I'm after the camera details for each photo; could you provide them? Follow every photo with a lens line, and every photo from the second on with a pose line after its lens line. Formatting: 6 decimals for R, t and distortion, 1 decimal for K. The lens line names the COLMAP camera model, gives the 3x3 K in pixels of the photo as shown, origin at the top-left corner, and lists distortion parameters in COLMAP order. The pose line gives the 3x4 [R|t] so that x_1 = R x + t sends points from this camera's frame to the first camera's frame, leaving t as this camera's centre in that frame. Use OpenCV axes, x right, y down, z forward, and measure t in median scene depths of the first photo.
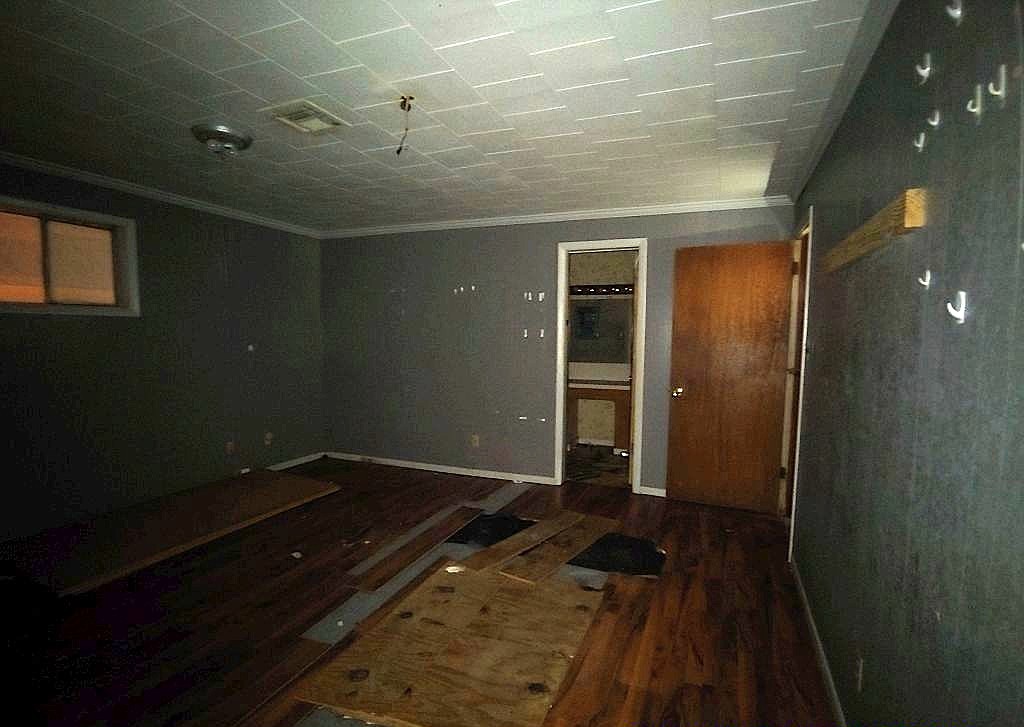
lens RADIAL K [[524.8, 0, 514.0], [0, 524.8, 381.7], [0, 0, 1]] dist [-0.015356, 0.000354]
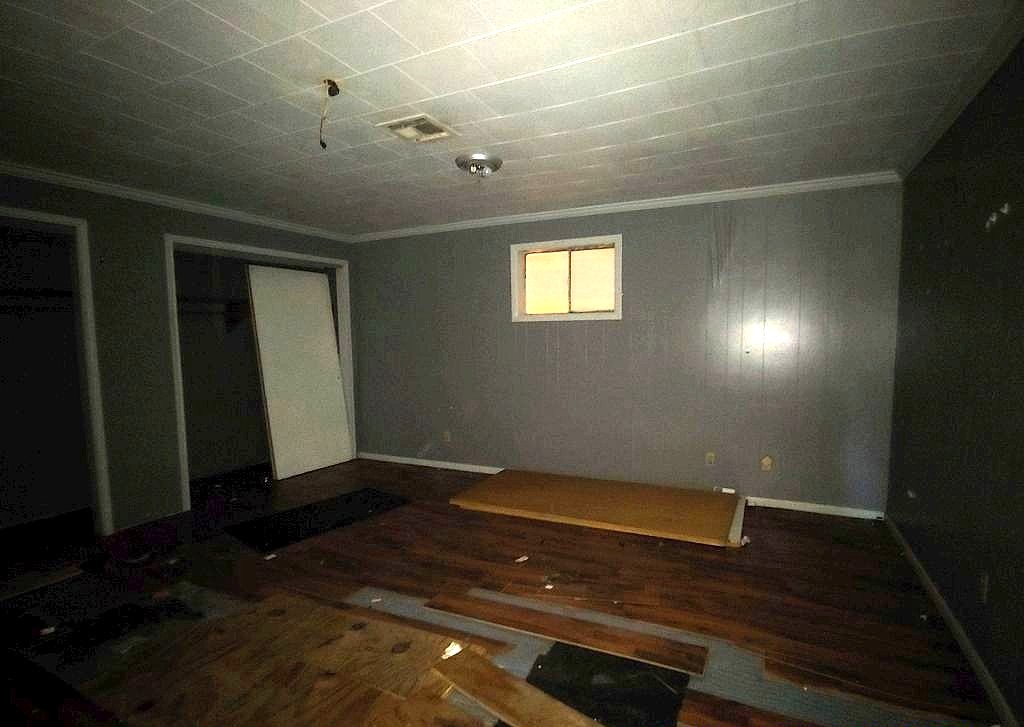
lens RADIAL K [[524.8, 0, 514.0], [0, 524.8, 381.7], [0, 0, 1]] dist [-0.015356, 0.000354]
pose [[-0.075995, 0.091237, -0.992925, 0.591156], [-0.067667, 0.993037, 0.096427, -0.107532], [0.994809, 0.074517, -0.069292, 1.105782]]
